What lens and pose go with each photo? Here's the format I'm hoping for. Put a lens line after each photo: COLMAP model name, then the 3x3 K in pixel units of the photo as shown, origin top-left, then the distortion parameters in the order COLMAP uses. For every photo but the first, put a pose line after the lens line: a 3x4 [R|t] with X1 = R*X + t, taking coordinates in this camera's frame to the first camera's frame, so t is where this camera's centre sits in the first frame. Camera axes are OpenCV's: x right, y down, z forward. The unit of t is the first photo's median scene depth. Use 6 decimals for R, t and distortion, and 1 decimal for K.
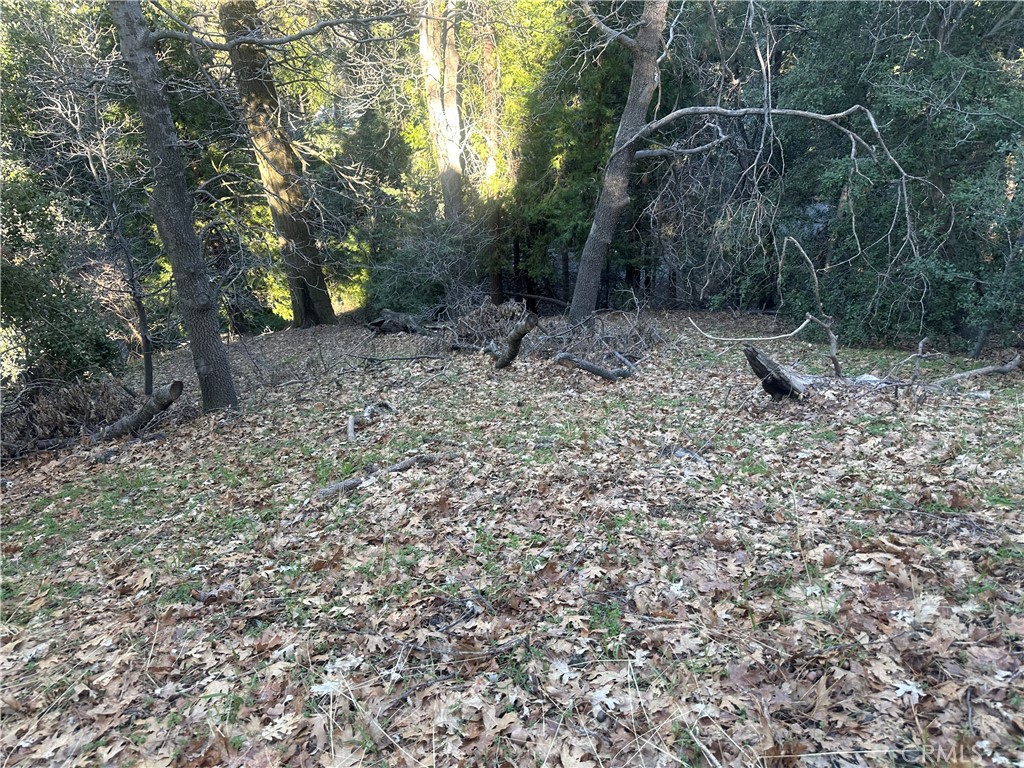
lens RADIAL K [[712.4, 0, 512.0], [0, 712.4, 384.0], [0, 0, 1]] dist [0.001126, 0.000460]
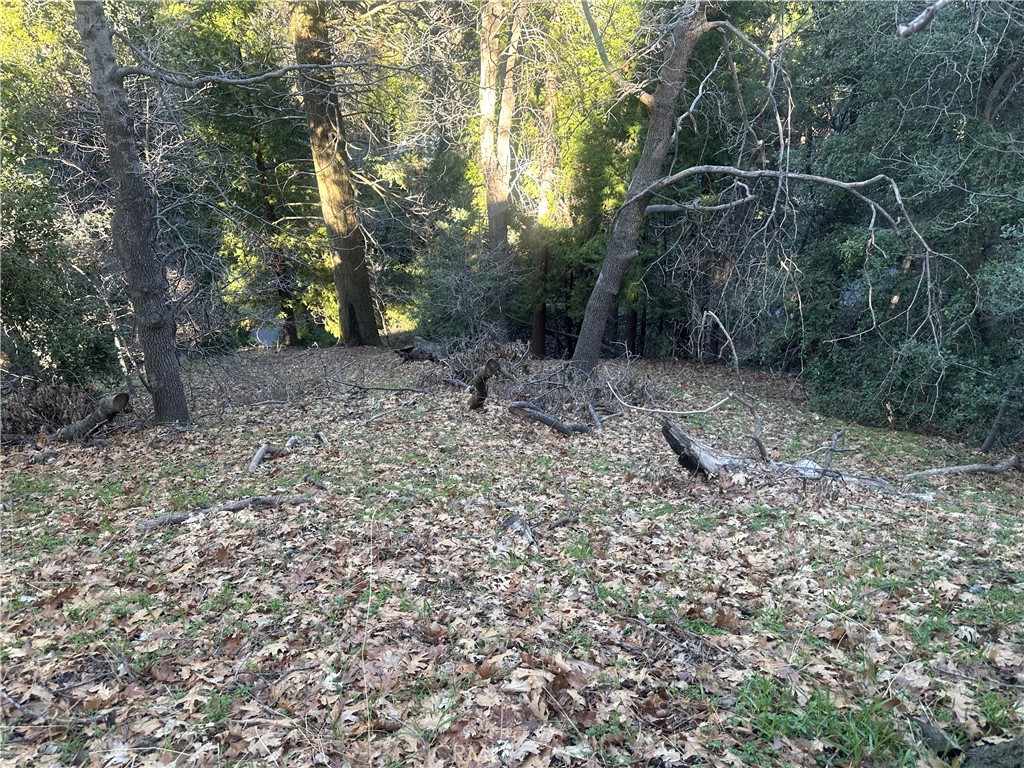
lens RADIAL K [[711.7, 0, 515.8], [0, 711.7, 363.3], [0, 0, 1]] dist [0.108318, -0.185795]
pose [[0.990382, 0.097983, -0.097684, 0.116862], [-0.104982, 0.992058, -0.069278, -0.019929], [0.090120, 0.078867, 0.992803, 0.007518]]
